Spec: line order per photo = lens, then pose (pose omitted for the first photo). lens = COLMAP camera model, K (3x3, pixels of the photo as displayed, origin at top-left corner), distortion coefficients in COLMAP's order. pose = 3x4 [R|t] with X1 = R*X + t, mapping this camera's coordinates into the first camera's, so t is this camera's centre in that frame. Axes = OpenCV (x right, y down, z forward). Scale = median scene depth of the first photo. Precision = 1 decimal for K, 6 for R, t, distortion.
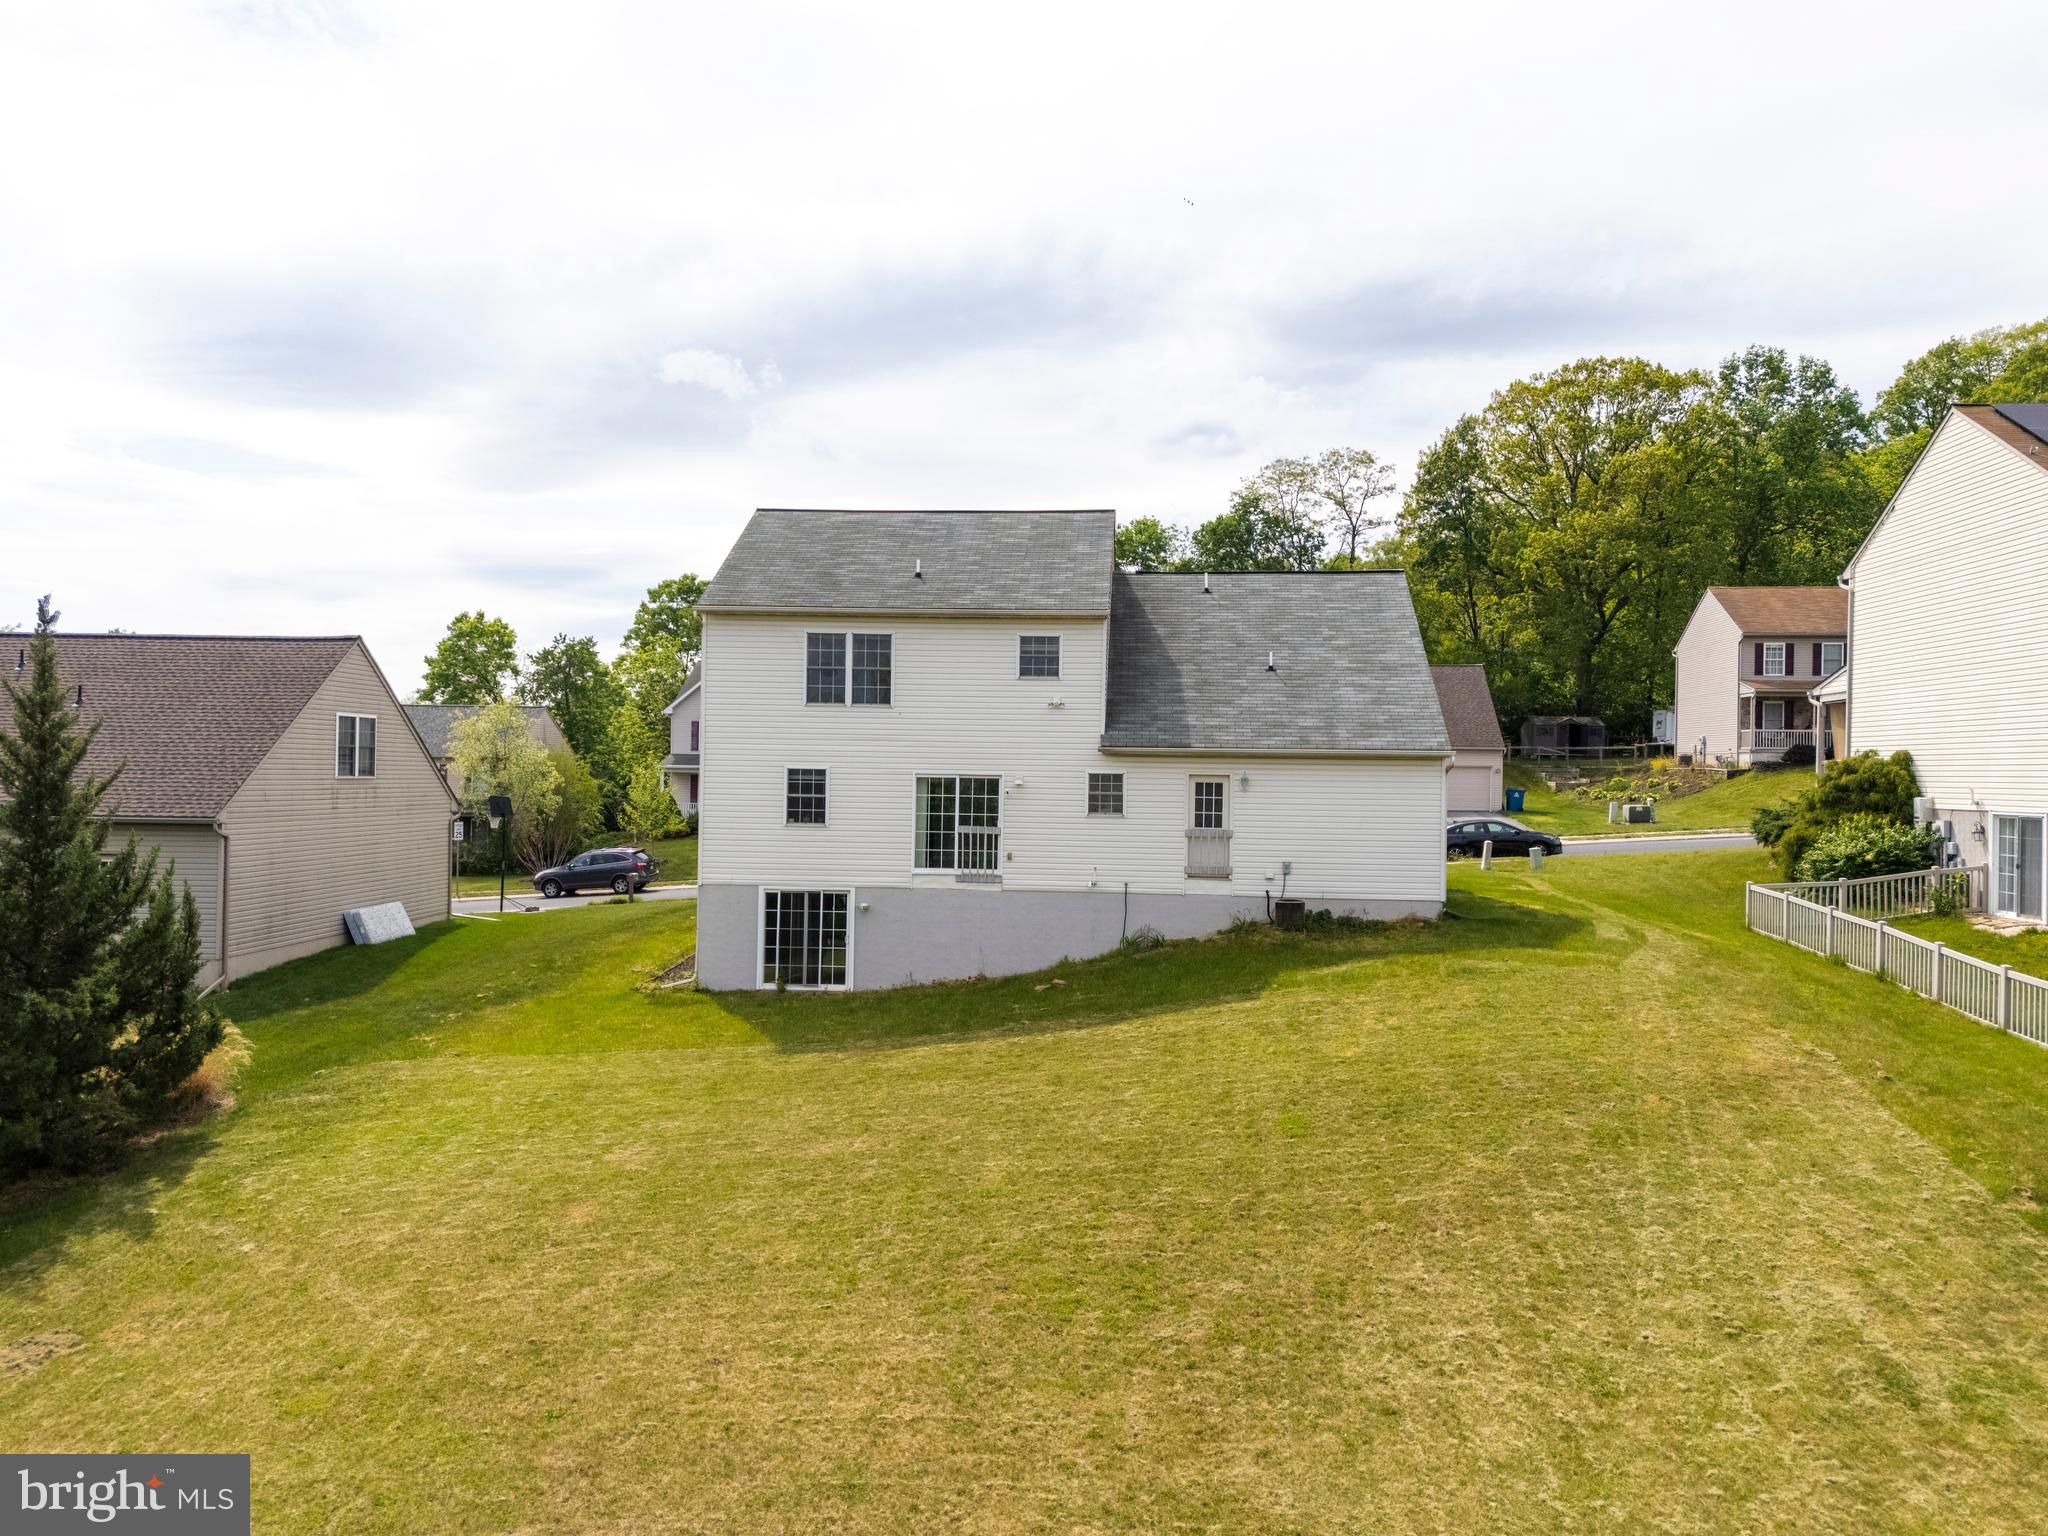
lens RADIAL K [[1501.7, 0, 1024.4], [0, 1501.7, 764.0], [0, 0, 1]] dist [0.111336, -0.092843]
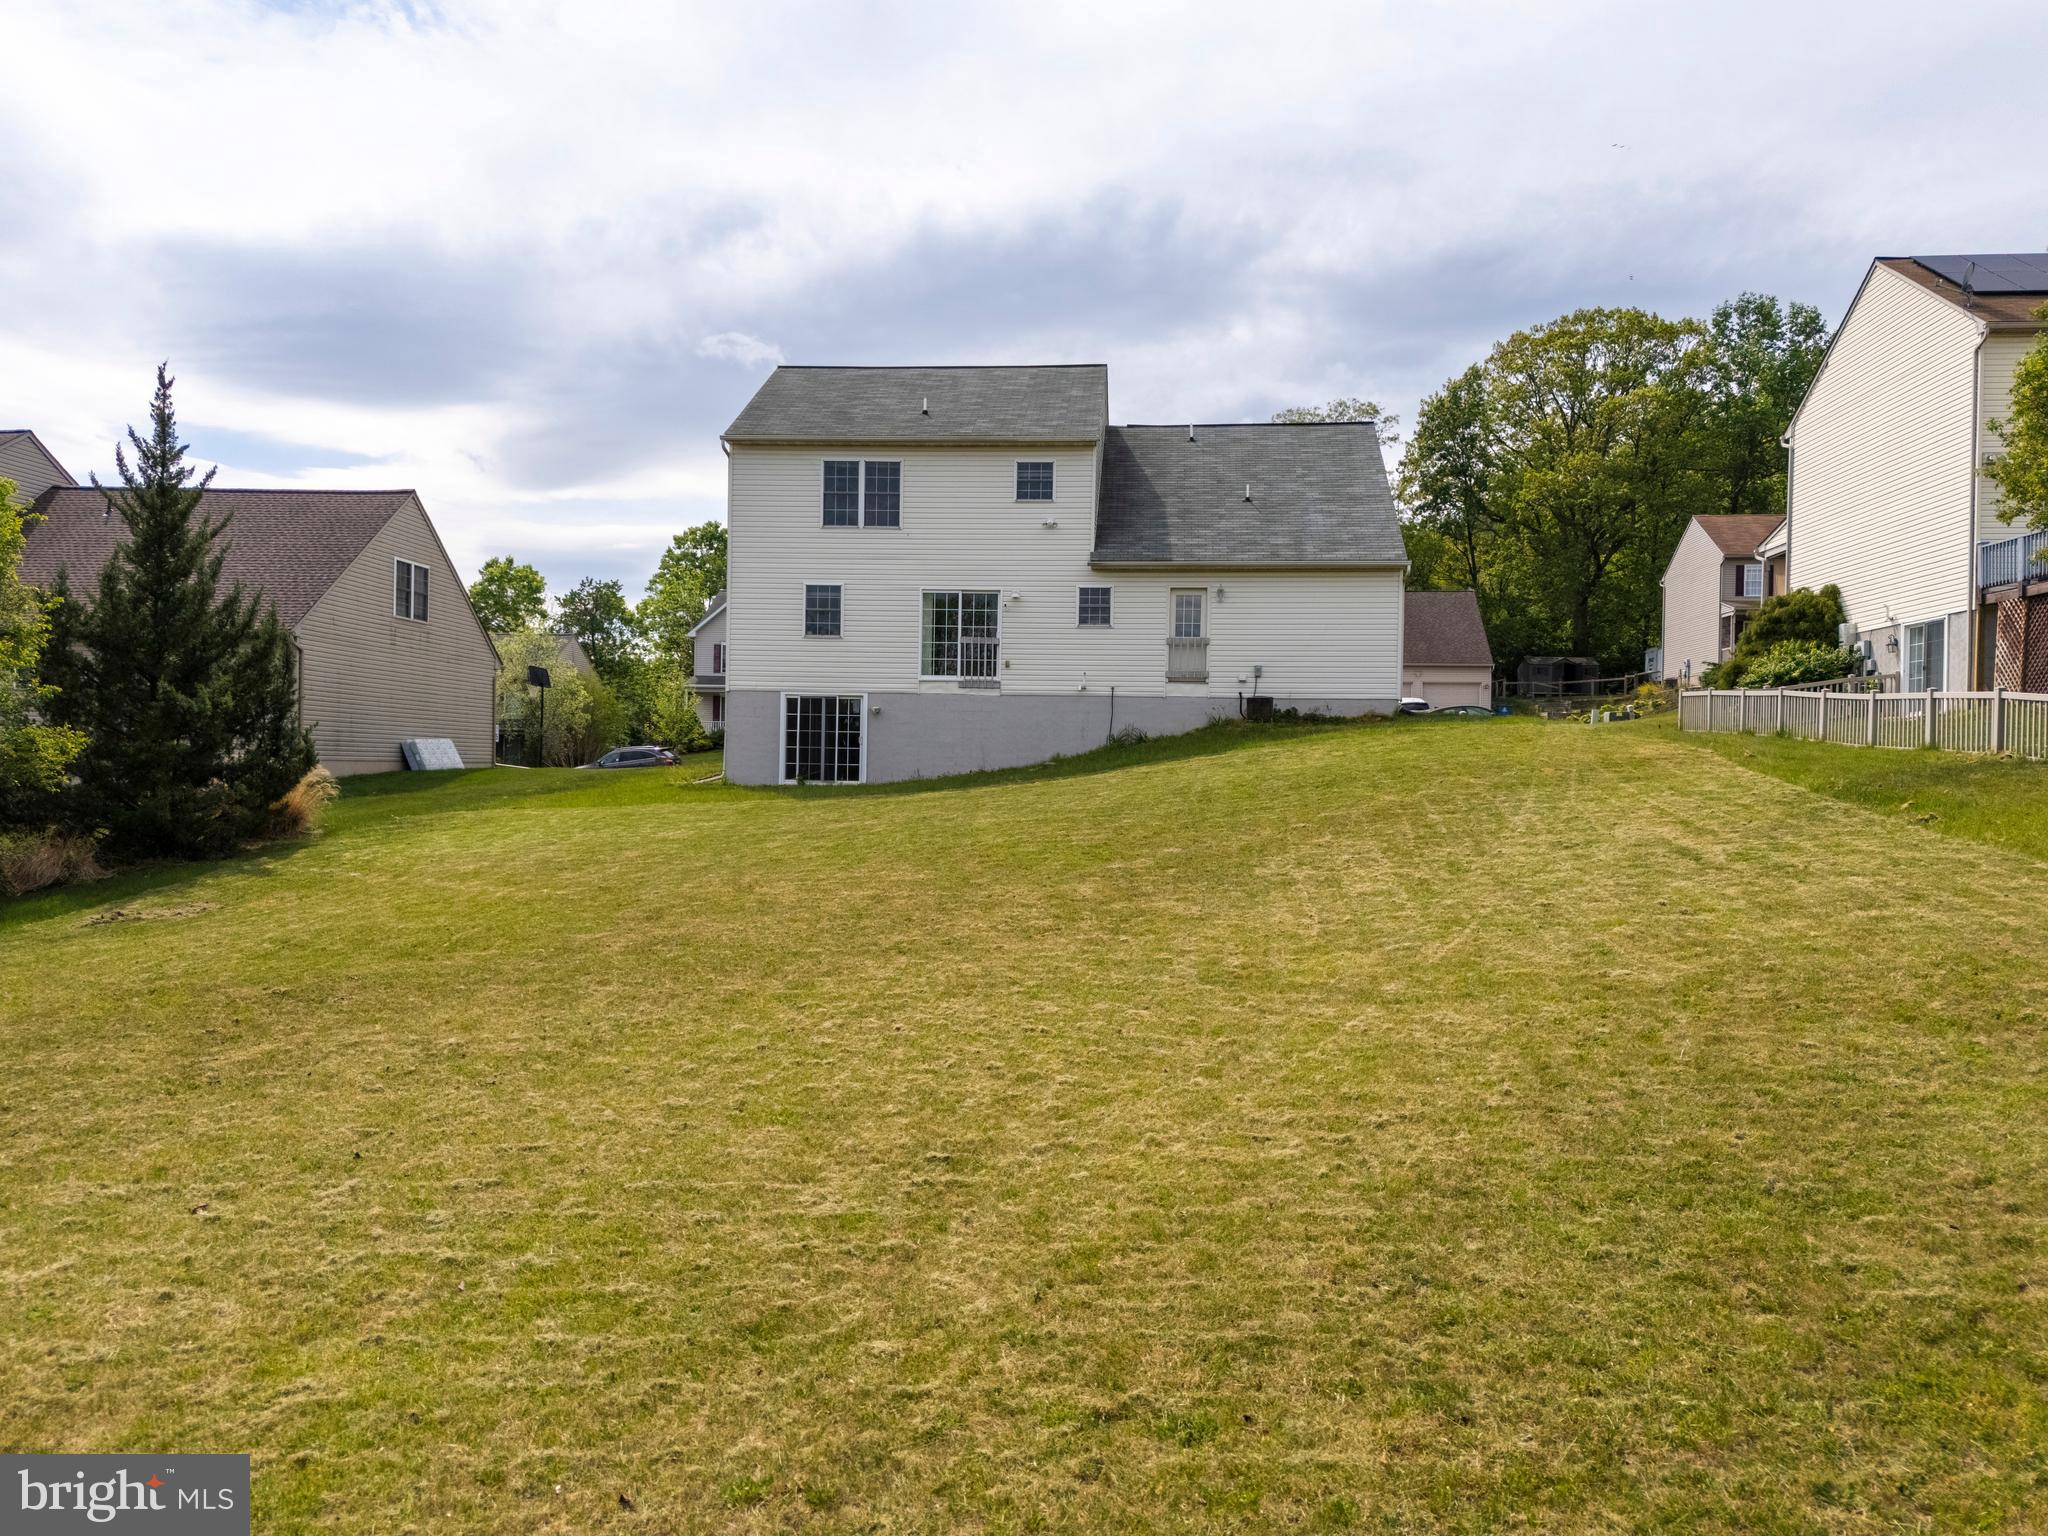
lens RADIAL K [[1498.9, 0, 1024.0], [0, 1498.9, 768.0], [0, 0, 1]] dist [0.111384, -0.102767]
pose [[0.999933, 0.002024, -0.011399, 0.014851], [-0.001976, 0.999989, 0.004197, 0.131787], [0.011407, -0.004175, 0.999926, -0.099765]]
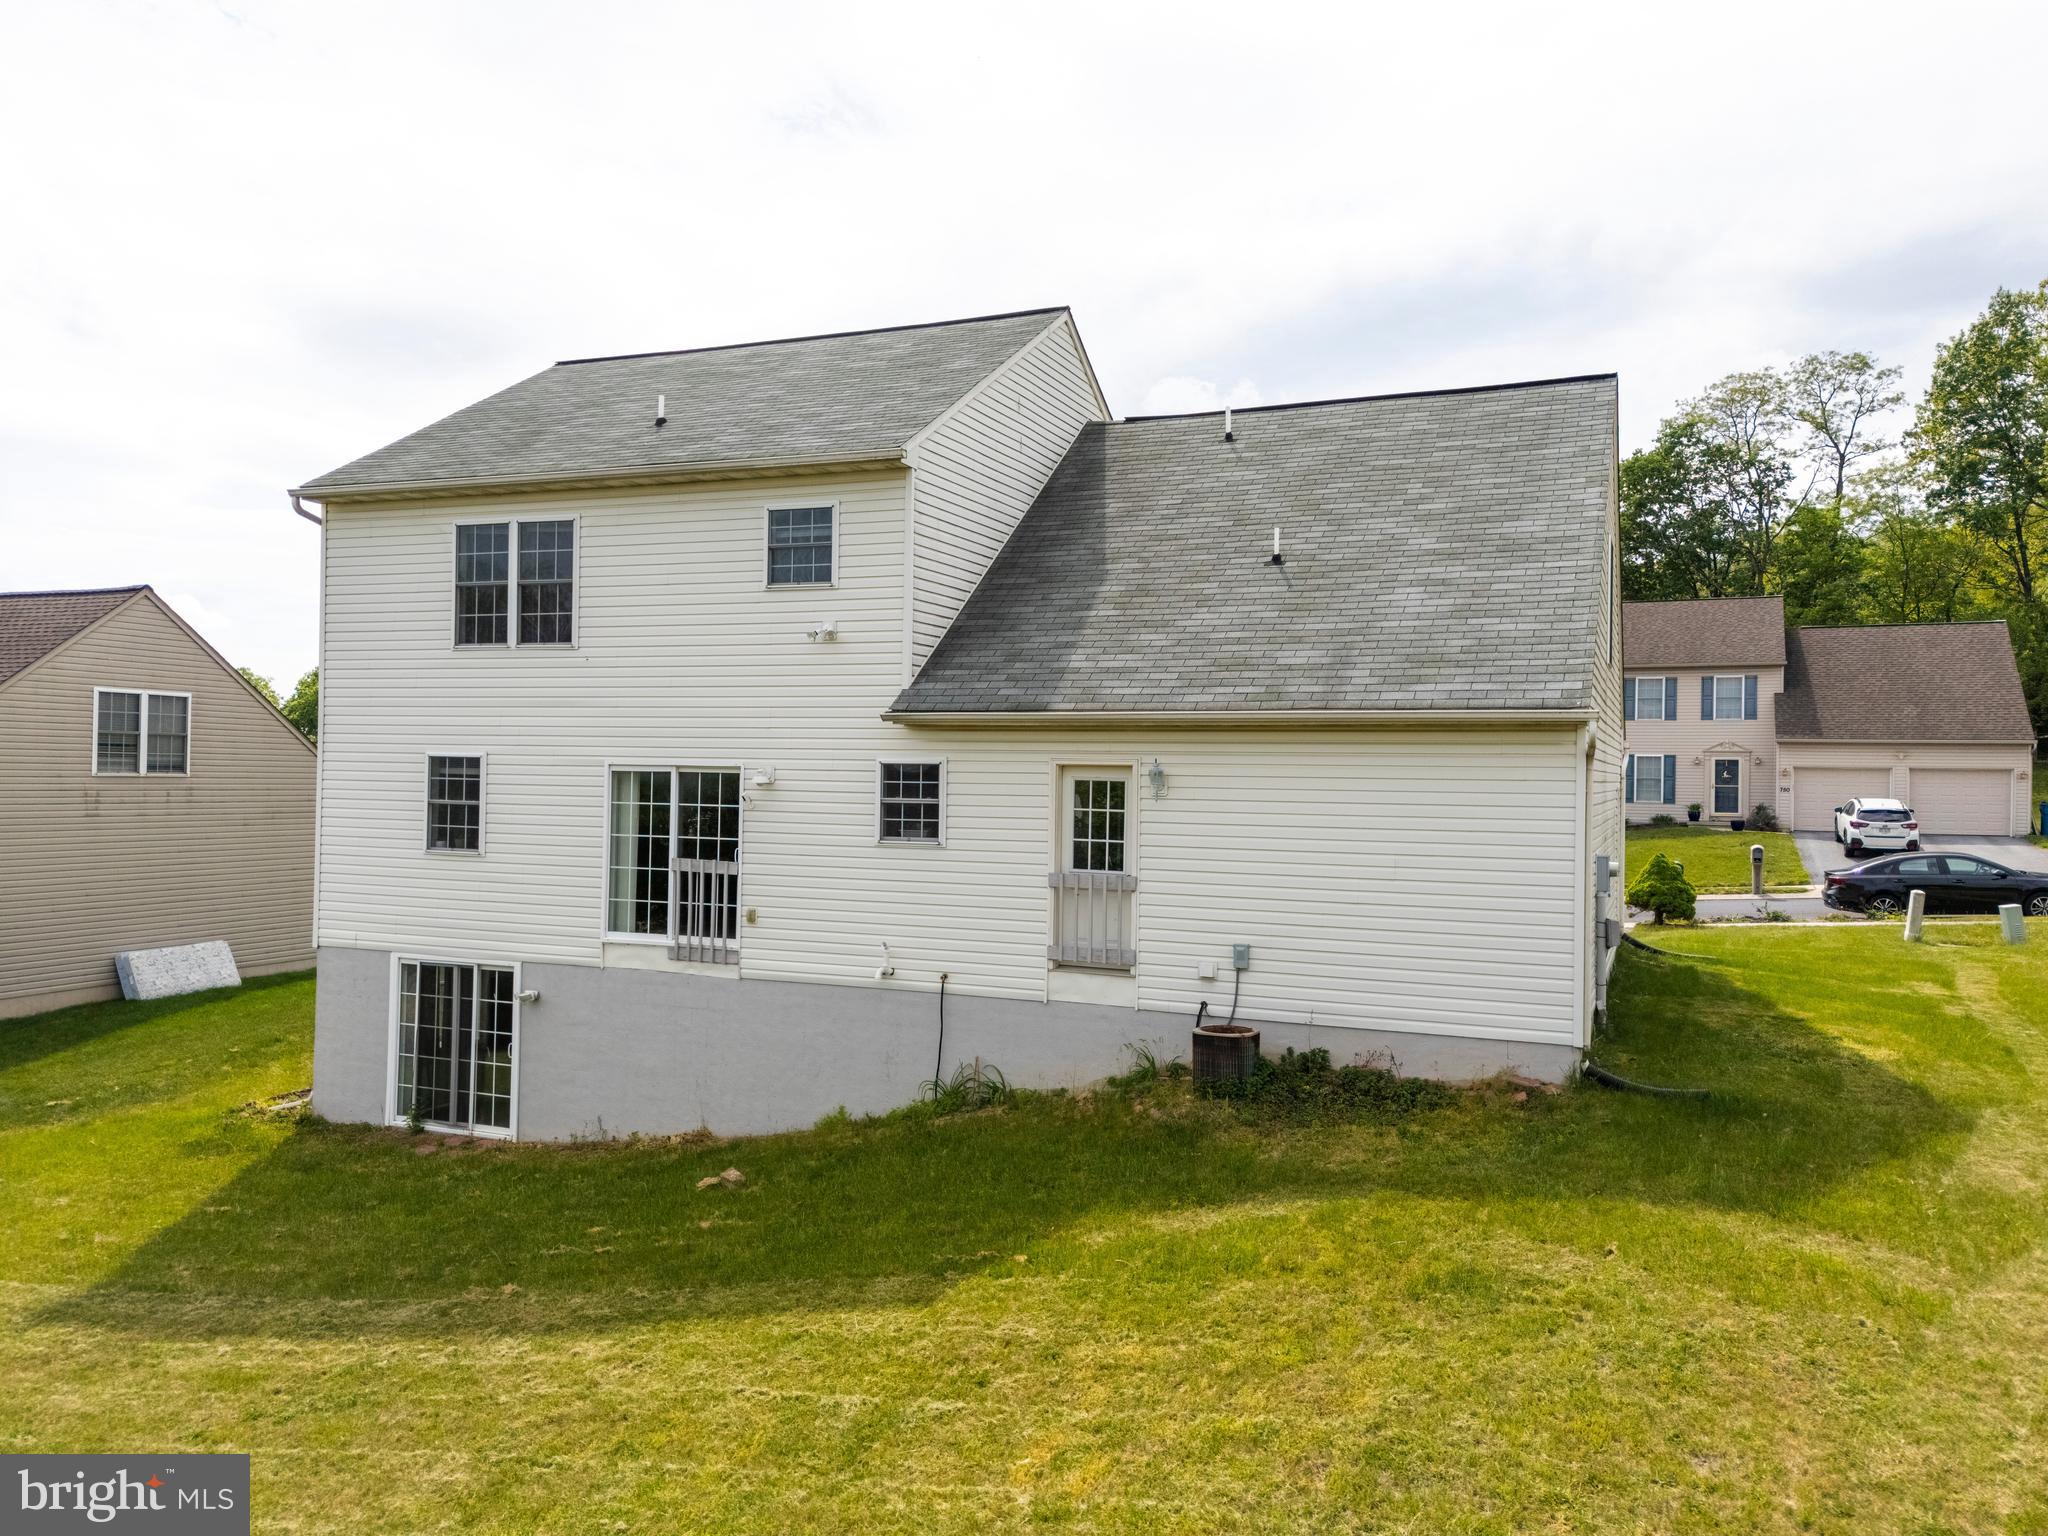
lens RADIAL K [[1501.7, 0, 1024.4], [0, 1501.7, 764.0], [0, 0, 1]] dist [0.111336, -0.092843]
pose [[0.949577, -0.001384, -0.313532, 0.252803], [-0.000676, 0.999979, -0.006462, 0.009811], [0.313534, 0.006348, 0.949556, 0.504435]]
